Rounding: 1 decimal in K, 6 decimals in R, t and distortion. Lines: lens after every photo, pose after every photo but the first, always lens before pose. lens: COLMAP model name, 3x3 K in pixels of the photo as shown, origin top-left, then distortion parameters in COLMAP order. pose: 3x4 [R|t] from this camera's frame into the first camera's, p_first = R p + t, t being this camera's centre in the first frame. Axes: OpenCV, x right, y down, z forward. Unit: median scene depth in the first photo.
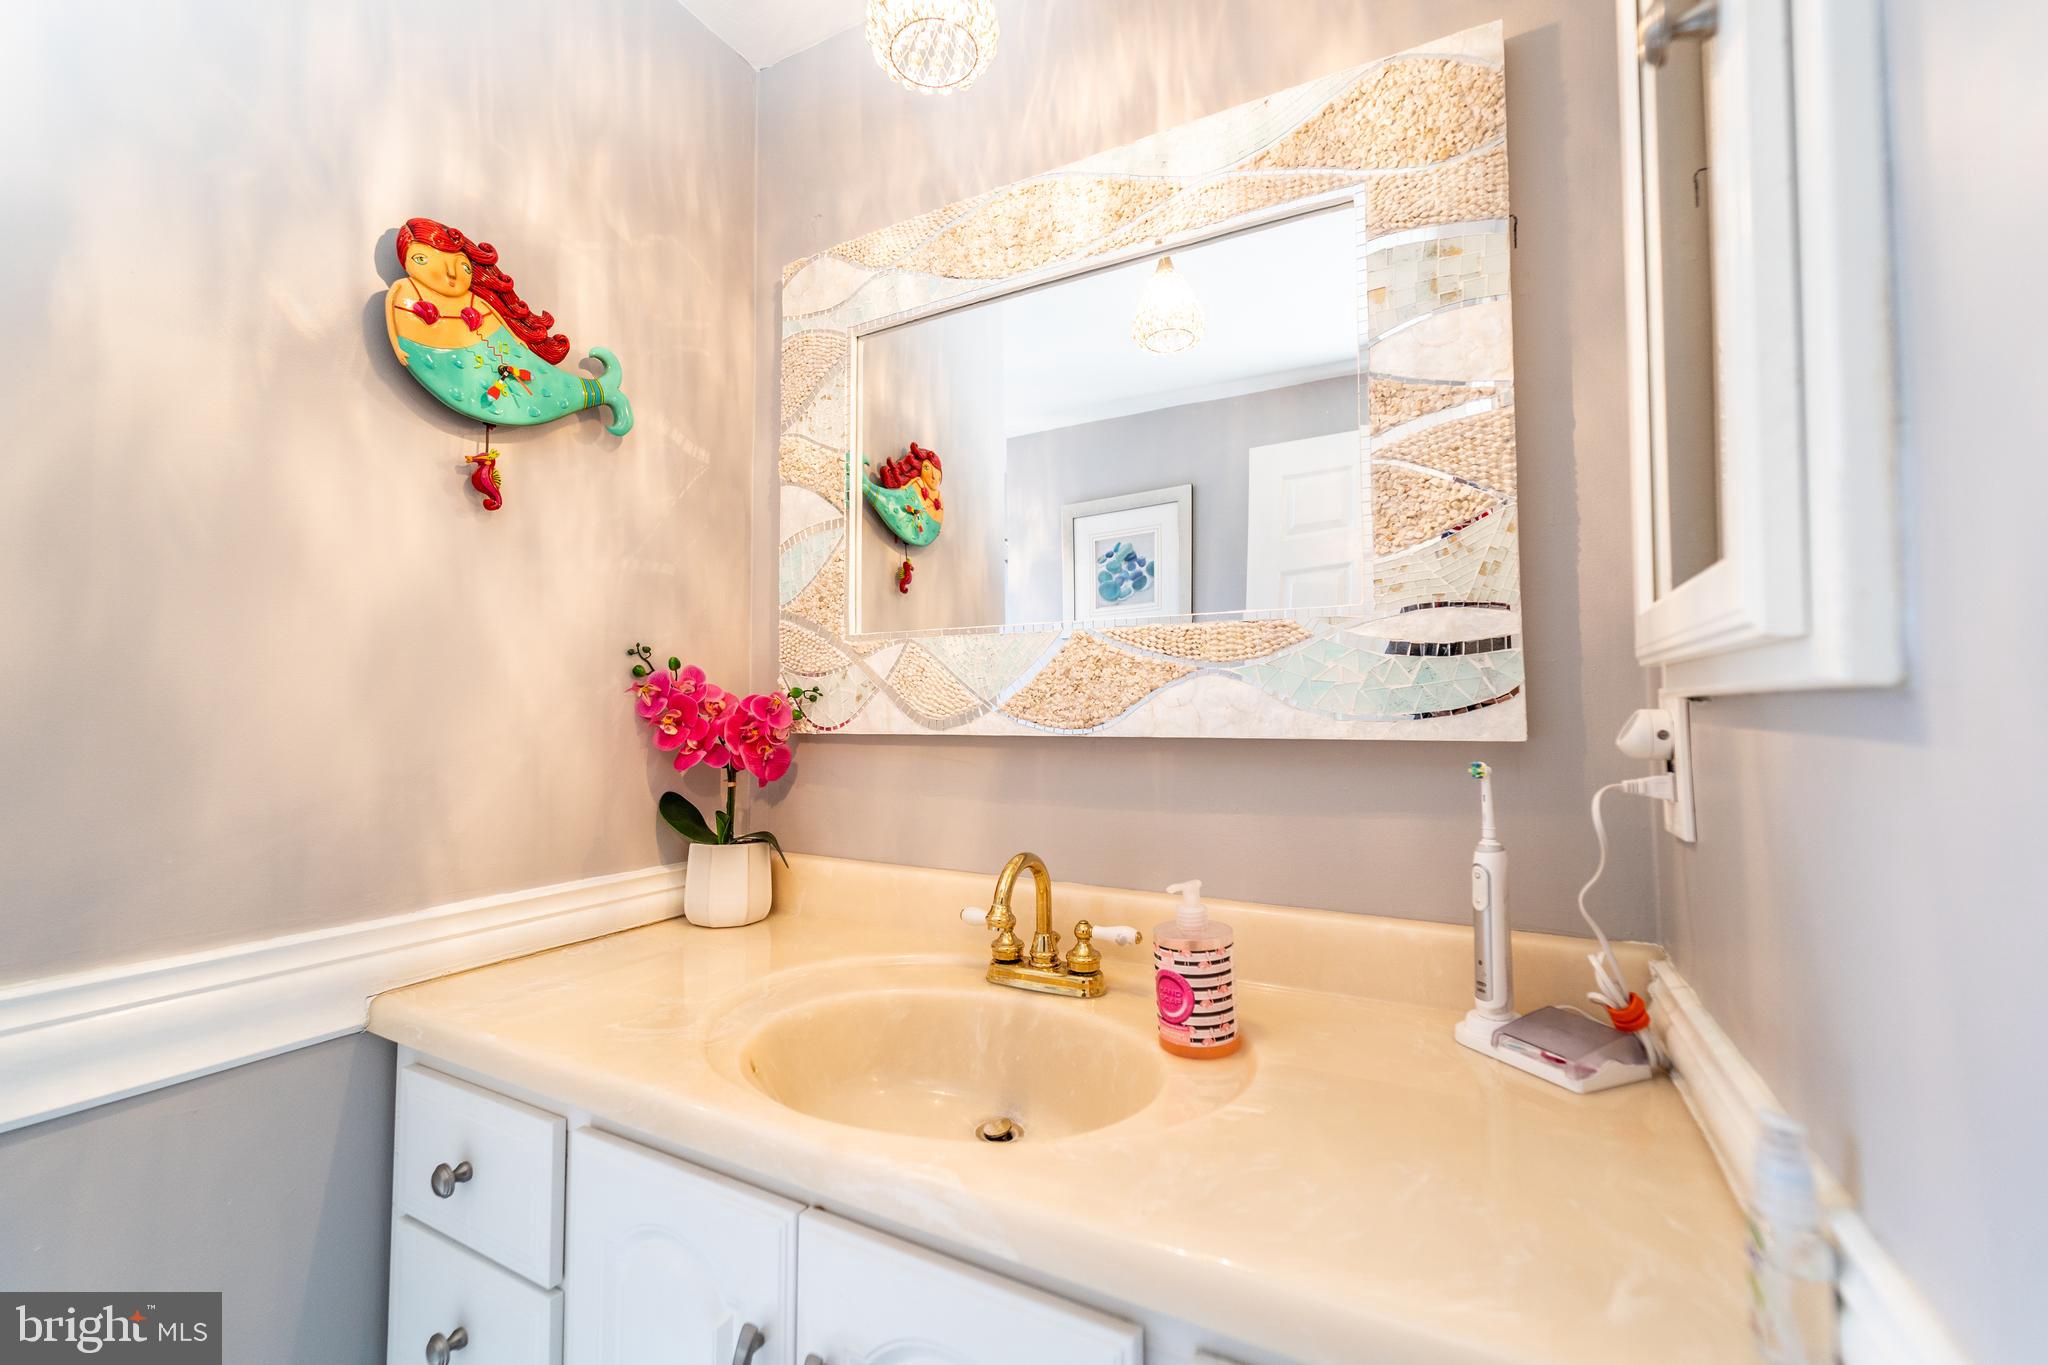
lens RADIAL K [[841.9, 0, 1020.5], [0, 841.9, 681.1], [0, 0, 1]] dist [0.000800, -0.000765]
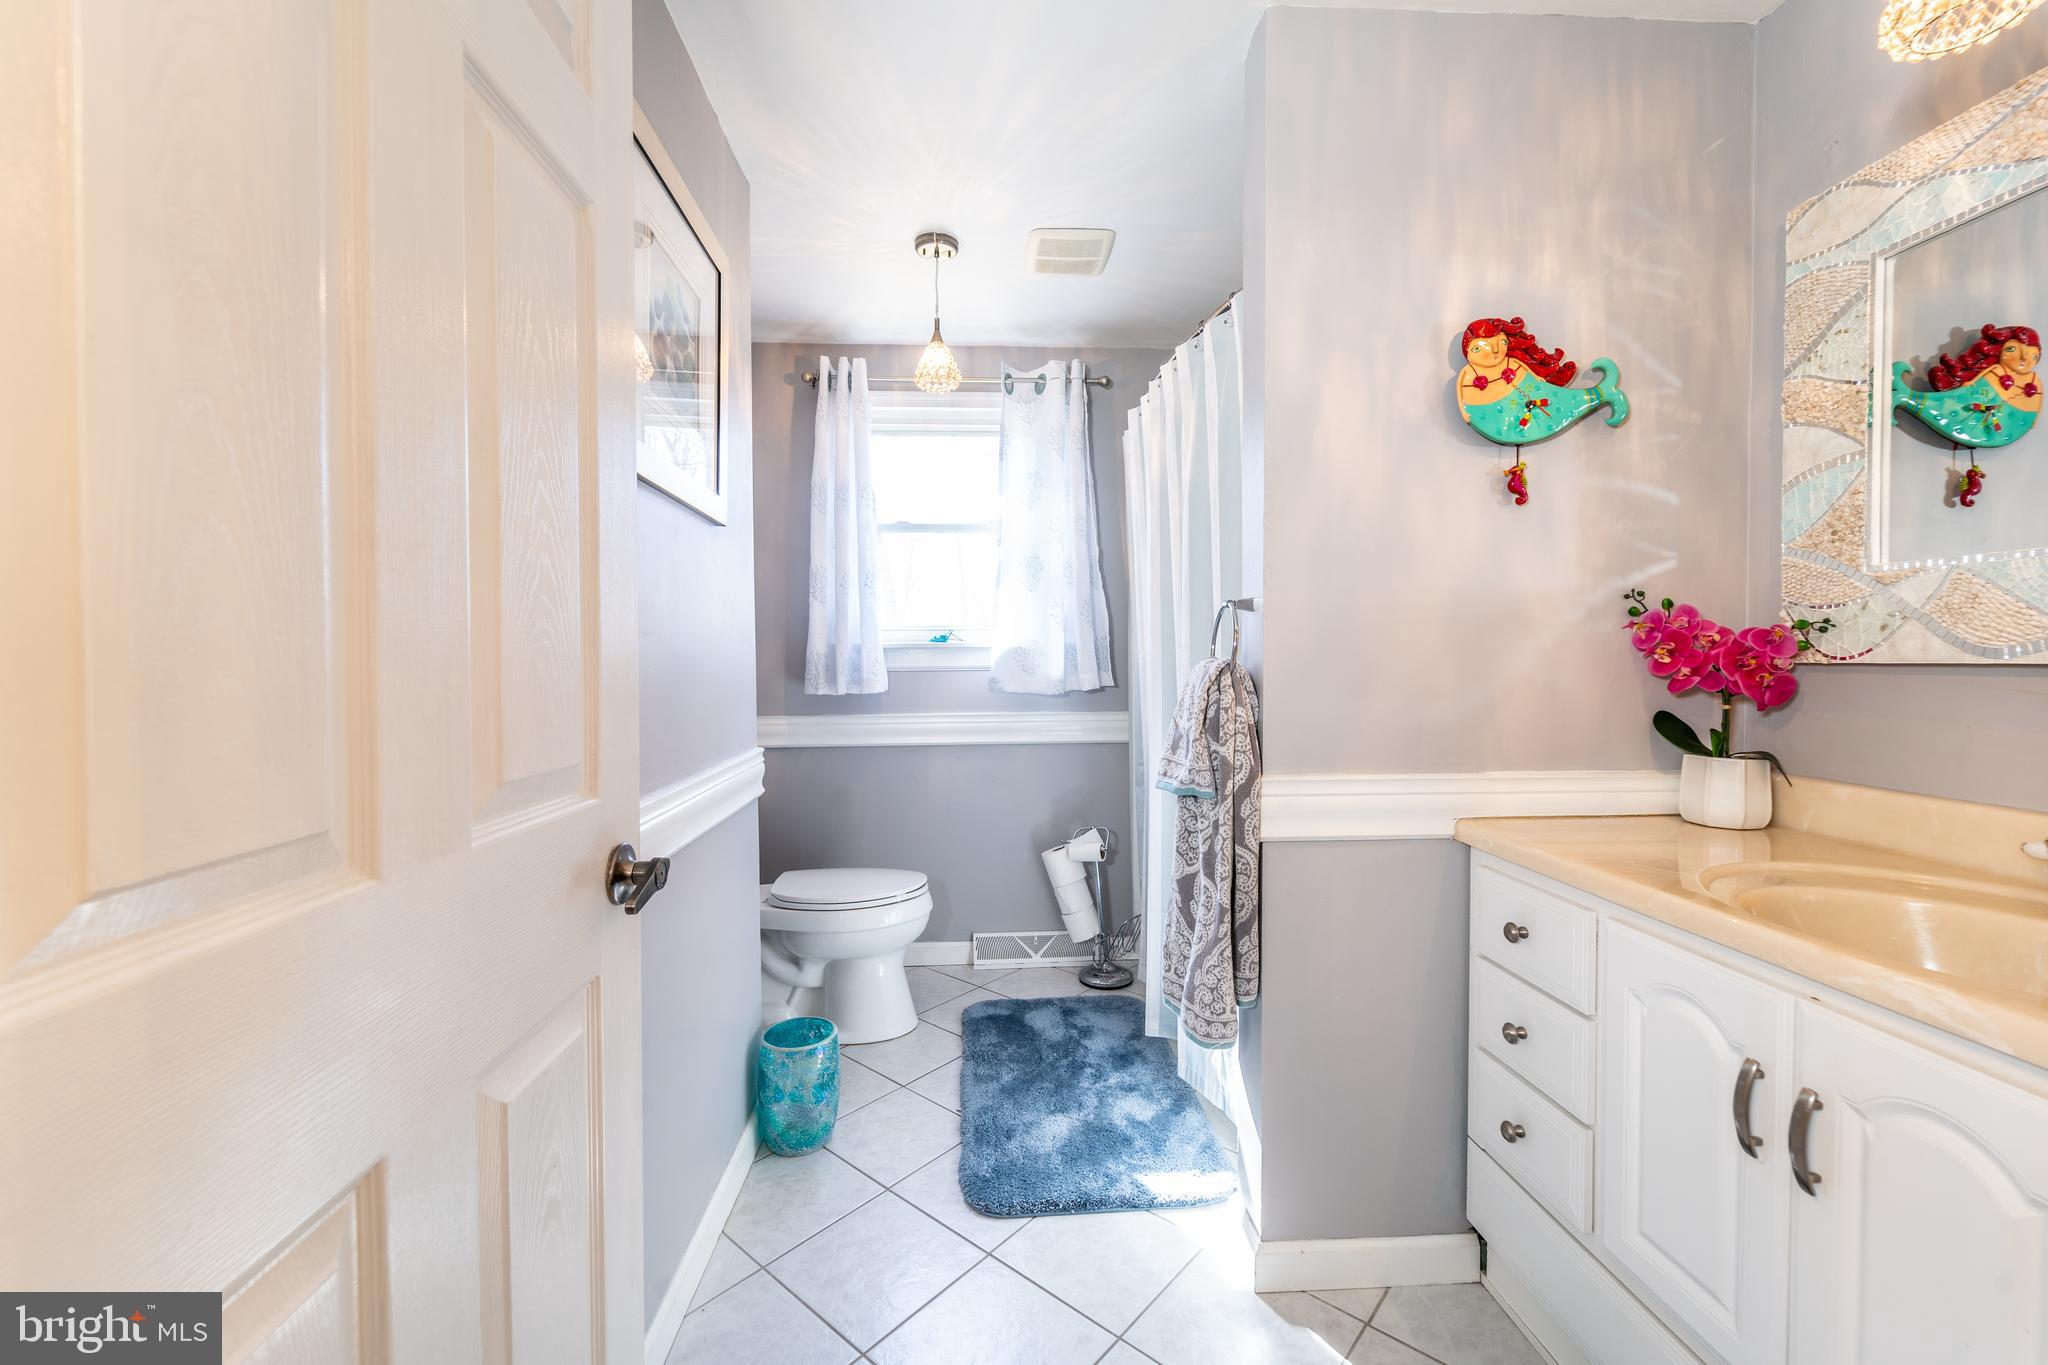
lens RADIAL K [[824.4, 0, 1023.8], [0, 824.4, 676.8], [0, 0, 1]] dist [-0.000981, -0.001116]
pose [[0.522854, 0.019308, -0.852204, 0.111161], [0.037686, 0.998242, 0.045739, -0.004913], [0.851589, -0.056031, 0.521207, -0.398136]]
